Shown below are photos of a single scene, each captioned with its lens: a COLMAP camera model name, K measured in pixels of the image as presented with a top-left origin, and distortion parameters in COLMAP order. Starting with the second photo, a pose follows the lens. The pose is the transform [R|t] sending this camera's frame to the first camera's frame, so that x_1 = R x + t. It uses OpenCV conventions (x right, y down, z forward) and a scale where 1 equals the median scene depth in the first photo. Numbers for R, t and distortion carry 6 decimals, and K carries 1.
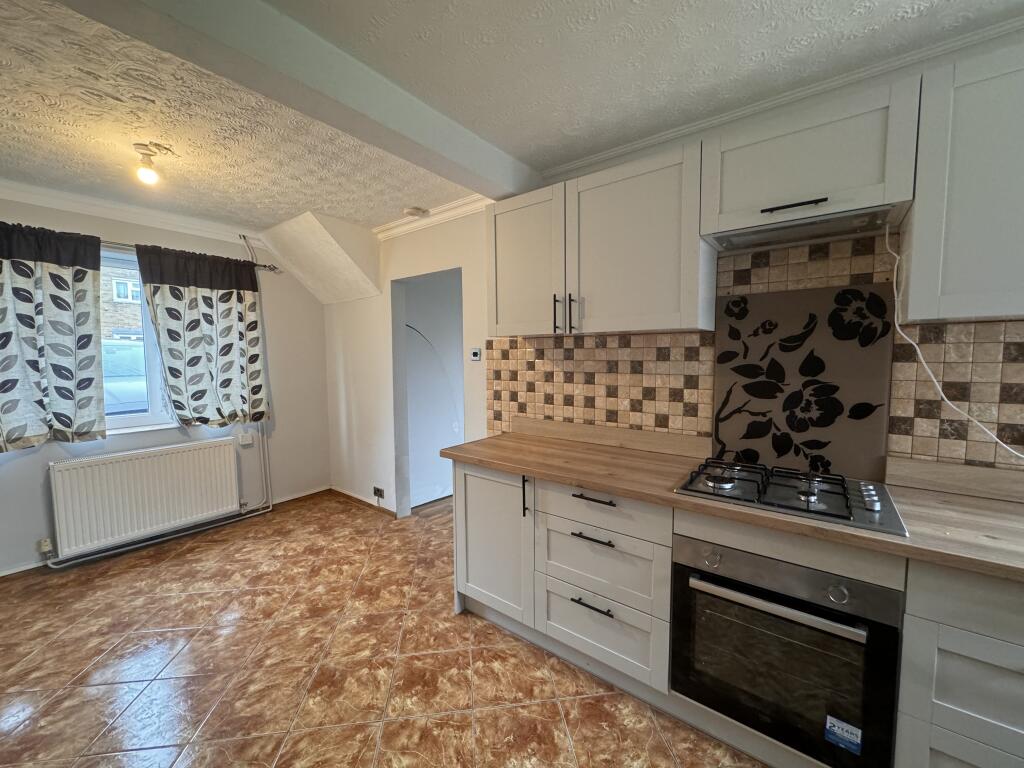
lens RADIAL K [[406.5, 0, 512.6], [0, 406.5, 384.1], [0, 0, 1]] dist [-0.002827, 0.000089]
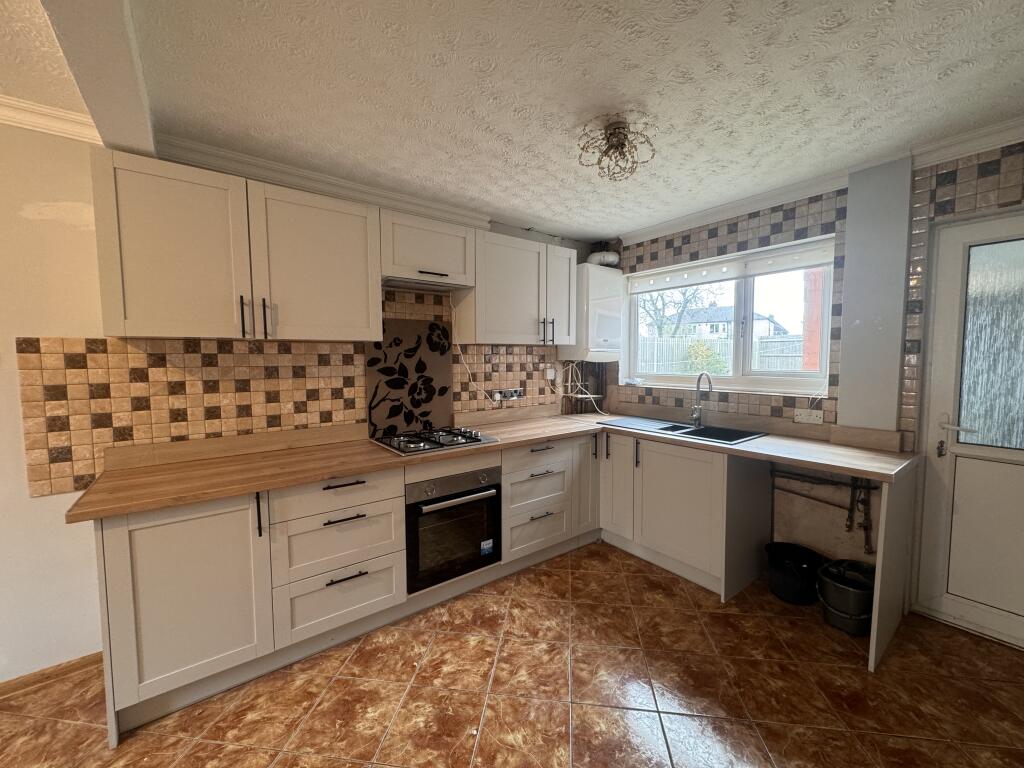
lens RADIAL K [[406.5, 0, 512.6], [0, 406.5, 384.1], [0, 0, 1]] dist [-0.002827, 0.000089]
pose [[0.261364, -0.059435, 0.963409, -0.663581], [0.071732, 0.996539, 0.042018, -0.015257], [-0.962571, 0.058125, 0.264723, 0.179913]]
